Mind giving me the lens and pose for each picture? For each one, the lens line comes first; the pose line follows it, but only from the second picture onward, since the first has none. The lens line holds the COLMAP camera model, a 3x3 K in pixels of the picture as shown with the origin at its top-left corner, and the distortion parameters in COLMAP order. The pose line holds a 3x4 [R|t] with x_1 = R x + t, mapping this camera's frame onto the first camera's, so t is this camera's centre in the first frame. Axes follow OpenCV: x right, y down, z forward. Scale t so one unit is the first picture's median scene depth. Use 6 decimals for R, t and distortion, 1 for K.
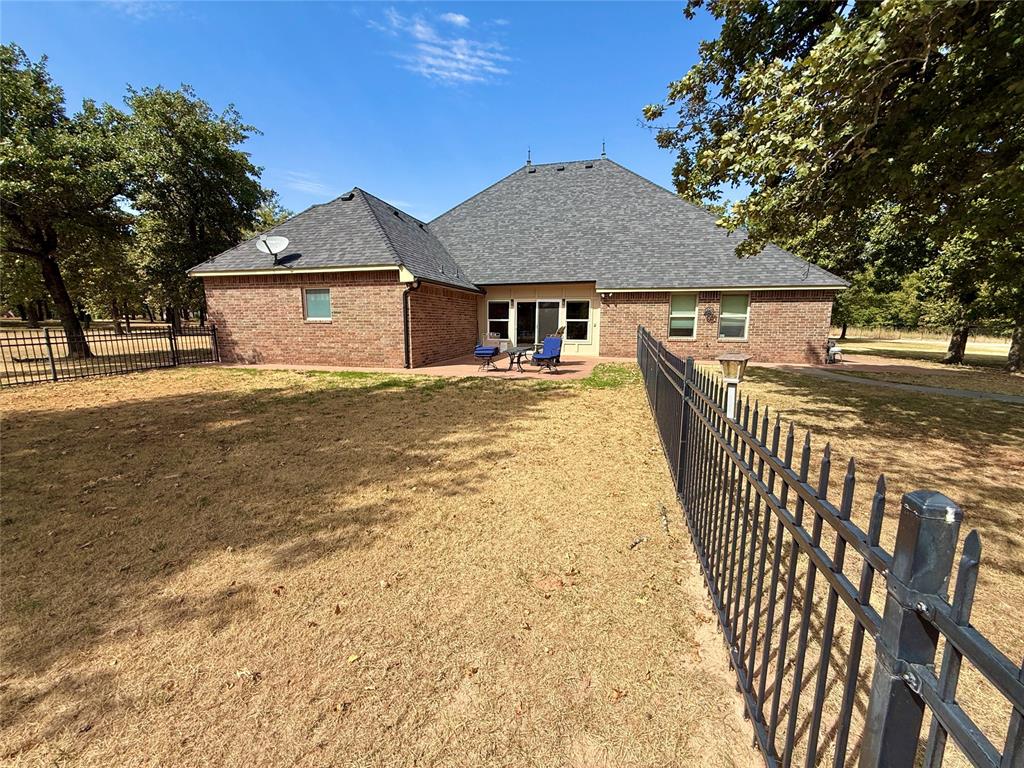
lens RADIAL K [[408.4, 0, 510.3], [0, 408.4, 384.8], [0, 0, 1]] dist [-0.000333, -0.000082]
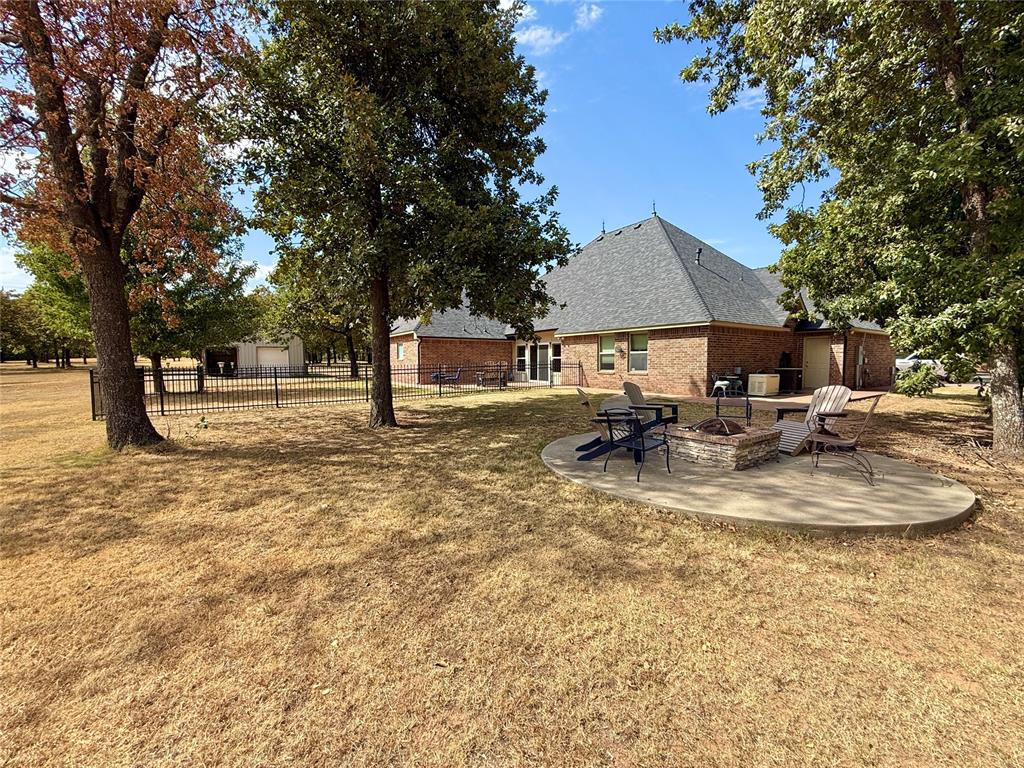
lens RADIAL K [[408.4, 0, 510.3], [0, 408.4, 384.8], [0, 0, 1]] dist [-0.000333, -0.000082]
pose [[0.752214, 0.031747, -0.658153, 0.925169], [-0.094895, 0.993645, -0.060527, 0.024110], [0.652050, 0.107985, 0.750447, -0.083201]]
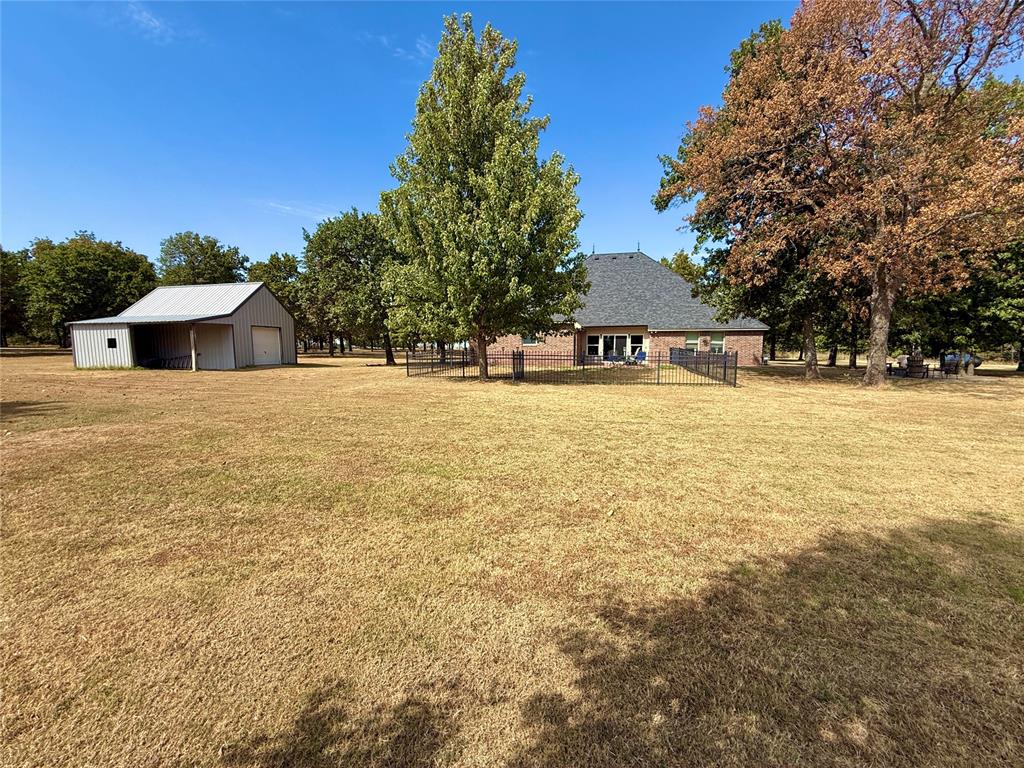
lens RADIAL K [[408.4, 0, 510.3], [0, 408.4, 384.8], [0, 0, 1]] dist [-0.000333, -0.000082]
pose [[0.999747, -0.007356, 0.021233, -0.472429], [0.008745, 0.997775, -0.066092, 0.149994], [-0.020699, 0.066261, 0.997588, -0.890078]]
